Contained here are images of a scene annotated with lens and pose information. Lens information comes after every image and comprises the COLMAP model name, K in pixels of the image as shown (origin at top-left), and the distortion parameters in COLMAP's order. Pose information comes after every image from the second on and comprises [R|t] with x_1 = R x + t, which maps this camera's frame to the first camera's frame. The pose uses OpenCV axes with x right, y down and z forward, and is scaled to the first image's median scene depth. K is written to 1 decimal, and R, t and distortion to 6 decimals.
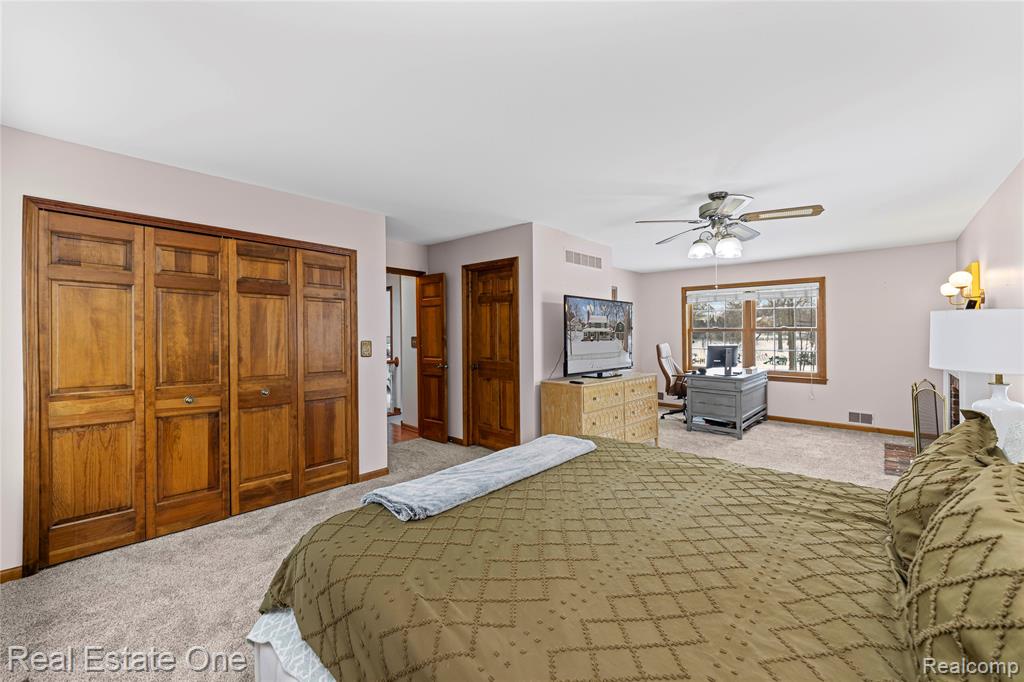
lens RADIAL K [[392.6, 0, 508.3], [0, 392.6, 329.7], [0, 0, 1]] dist [-0.020014, -0.000113]
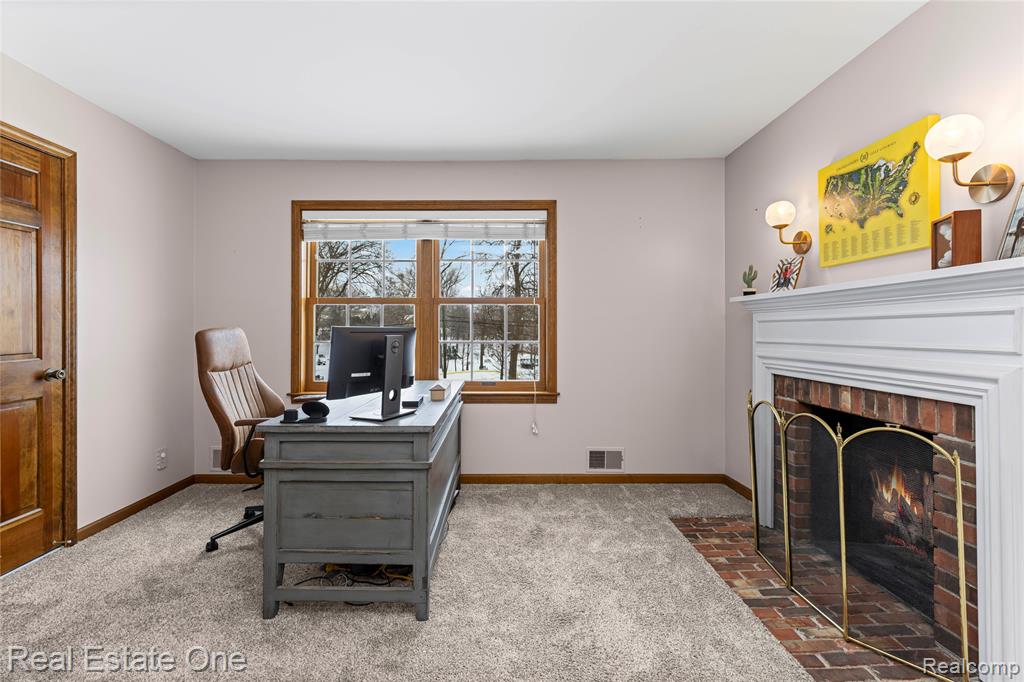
lens RADIAL K [[453.6, 0, 496.2], [0, 453.6, 325.6], [0, 0, 1]] dist [-0.000833, 0.000030]
pose [[0.727876, 0.007605, 0.685666, 0.331098], [-0.006059, 0.999971, -0.004658, 0.037957], [-0.685682, -0.000764, 0.727901, 0.599374]]
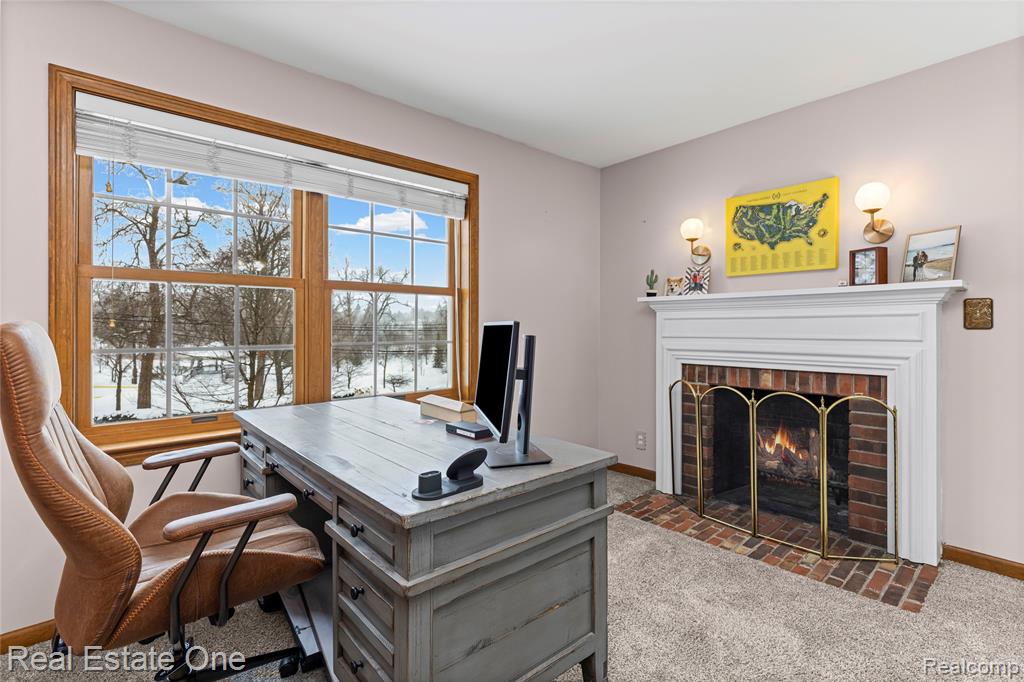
lens RADIAL K [[478.8, 0, 511.9], [0, 478.8, 326.3], [0, 0, 1]] dist [-0.004588, -0.000874]
pose [[0.089913, 0.002455, 0.995947, 0.260716], [-0.006559, 0.999977, -0.001872, 0.040885], [-0.995928, -0.006364, 0.089927, 0.903091]]
